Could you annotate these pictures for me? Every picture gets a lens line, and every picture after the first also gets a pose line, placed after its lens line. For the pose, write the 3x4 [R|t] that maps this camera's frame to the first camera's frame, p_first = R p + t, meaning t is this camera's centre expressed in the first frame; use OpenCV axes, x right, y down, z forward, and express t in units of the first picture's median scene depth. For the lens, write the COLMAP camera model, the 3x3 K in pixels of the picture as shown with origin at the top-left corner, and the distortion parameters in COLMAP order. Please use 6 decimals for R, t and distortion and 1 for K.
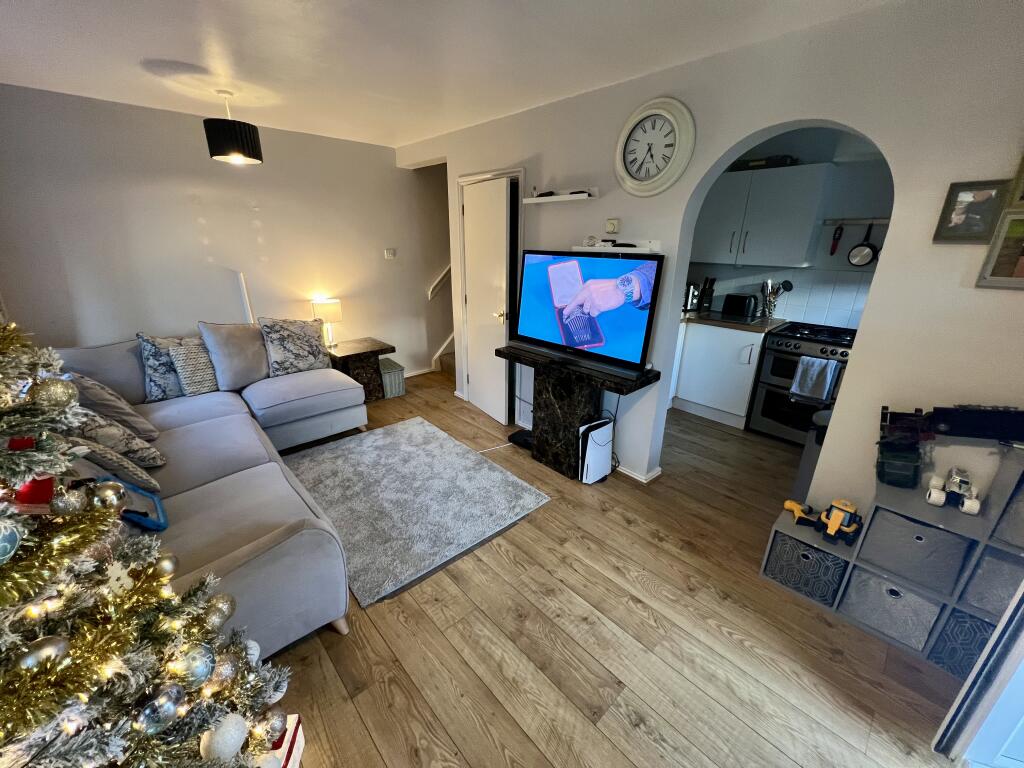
lens RADIAL K [[409.2, 0, 509.5], [0, 409.2, 387.8], [0, 0, 1]] dist [-0.001242, -0.000026]
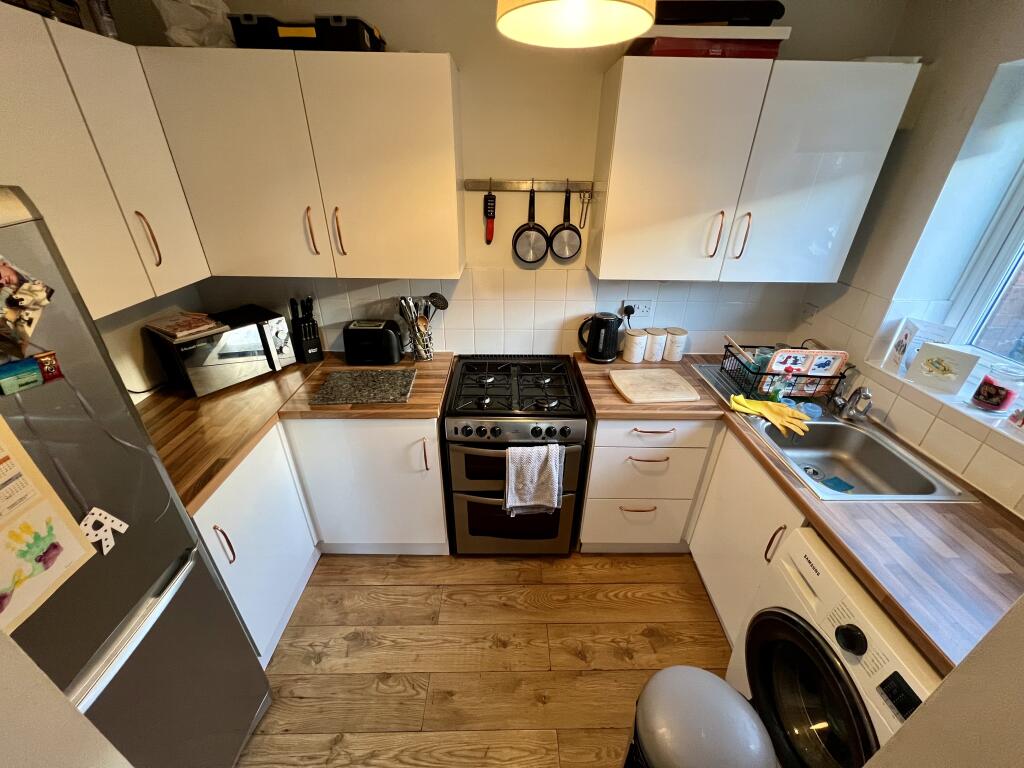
lens RADIAL K [[409.2, 0, 513.4], [0, 409.2, 384.4], [0, 0, 1]] dist [-0.001242, -0.000026]
pose [[0.666001, -0.349538, 0.658989, 0.362412], [0.247737, 0.936922, 0.246586, -0.273799], [-0.703612, -0.000970, 0.710584, 0.566395]]
